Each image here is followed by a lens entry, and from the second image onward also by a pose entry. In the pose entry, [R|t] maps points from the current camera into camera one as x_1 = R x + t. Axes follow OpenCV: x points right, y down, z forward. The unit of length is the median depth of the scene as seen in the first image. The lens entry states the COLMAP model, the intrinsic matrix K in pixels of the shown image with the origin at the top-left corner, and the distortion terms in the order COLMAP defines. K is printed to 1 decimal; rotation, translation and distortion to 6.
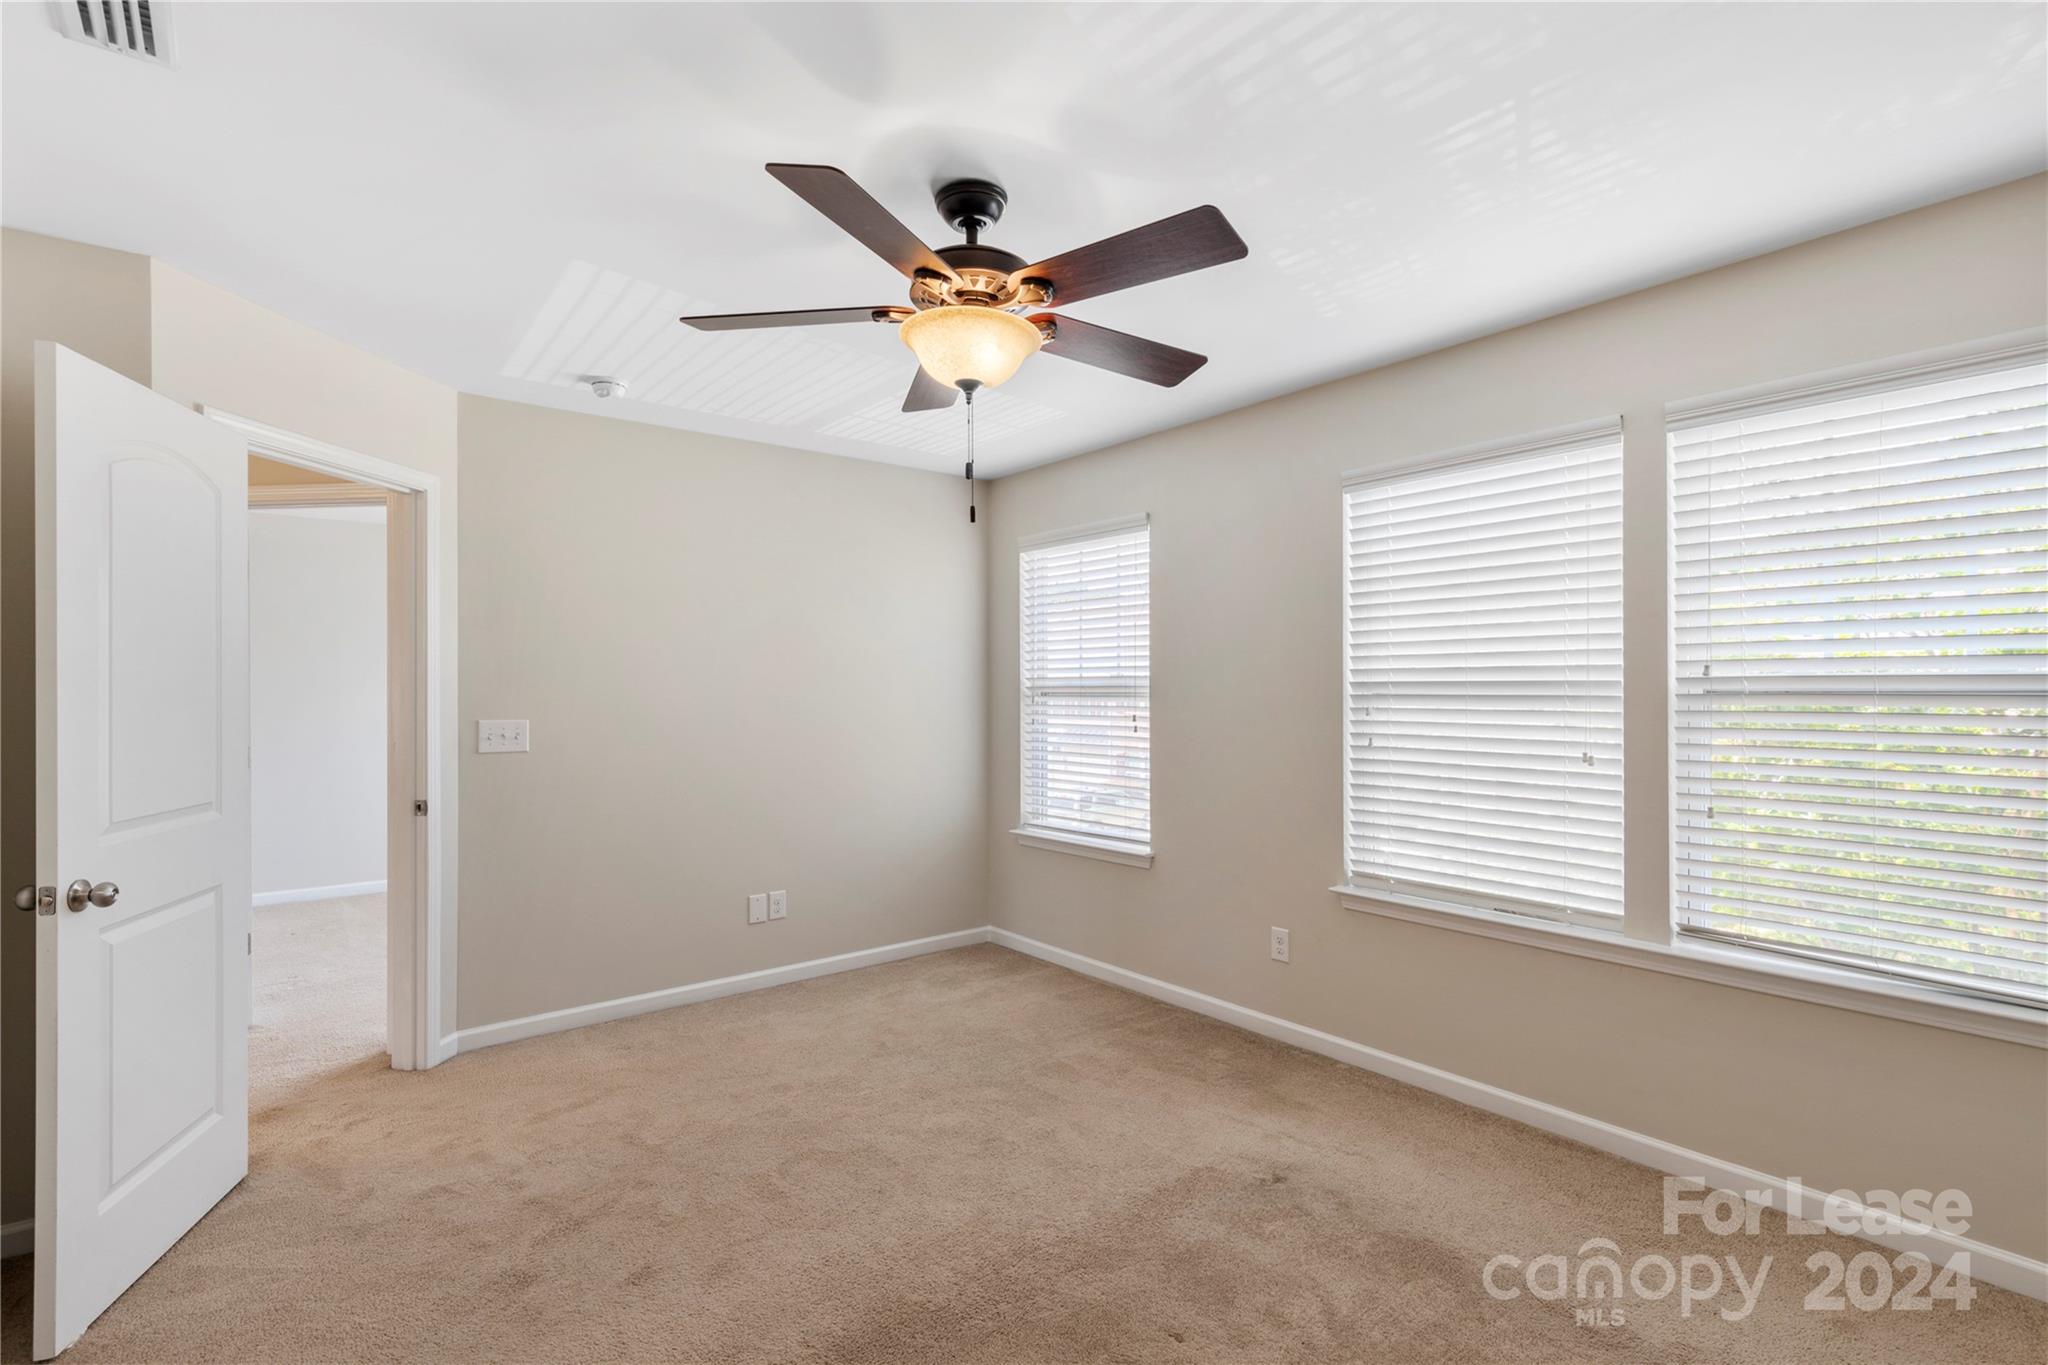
lens RADIAL K [[957.0, 0, 1024.0], [0, 957.0, 682.5], [0, 0, 1]] dist [0.000870, -0.000426]
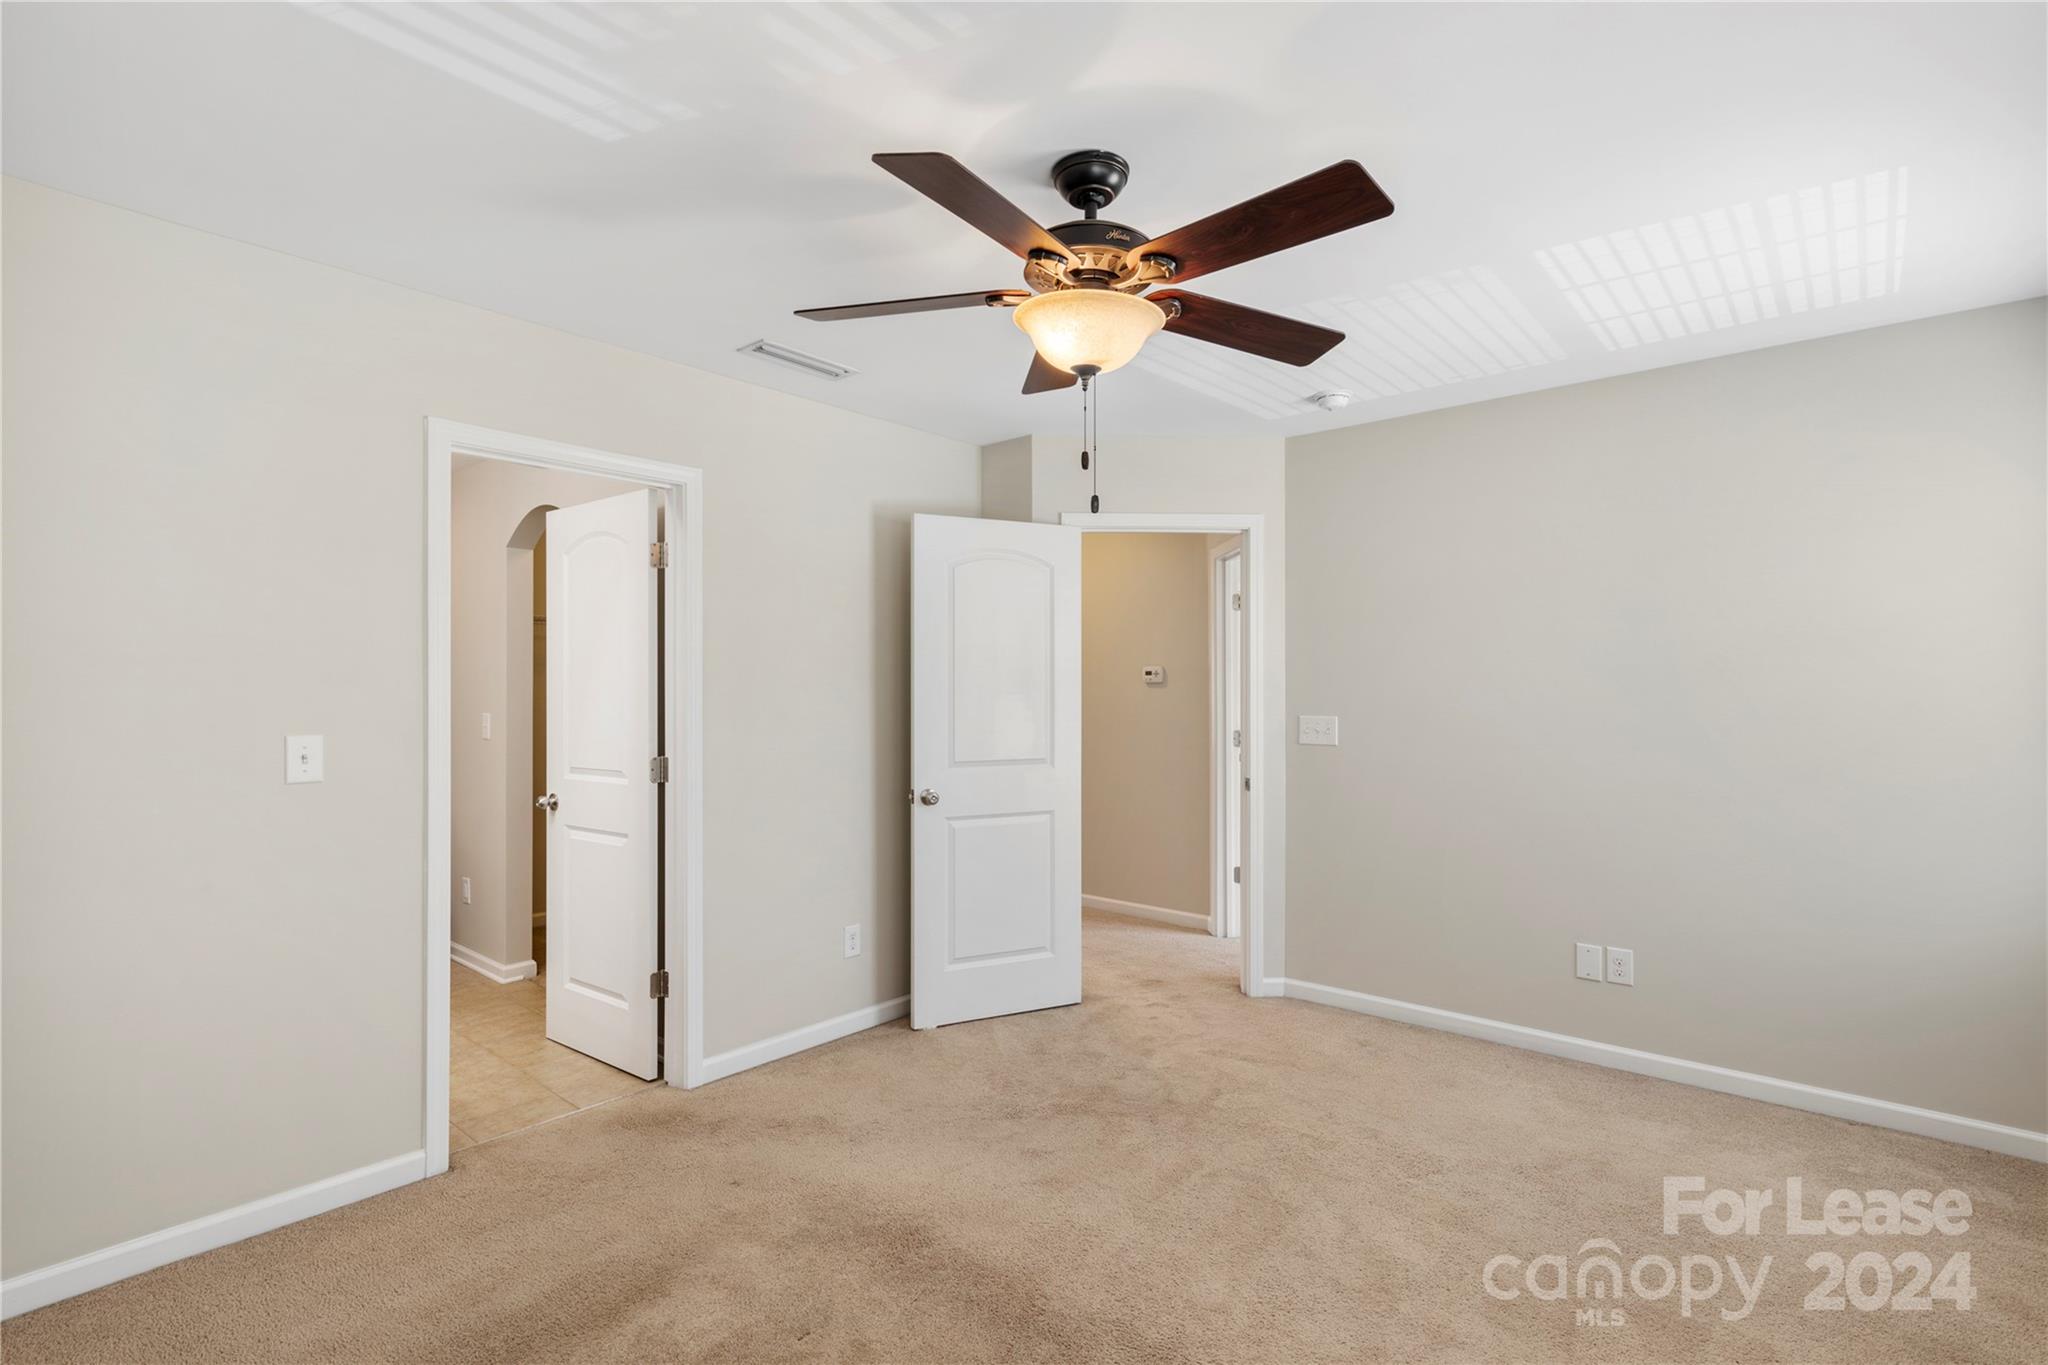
lens RADIAL K [[972.0, 0, 1020.1], [0, 972.0, 682.4], [0, 0, 1]] dist [0.000449, 0.000105]
pose [[0.173565, -0.004590, -0.984812, 0.662066], [0.008564, 0.999958, -0.003152, -0.000216], [0.984785, -0.007887, 0.173597, 0.581606]]
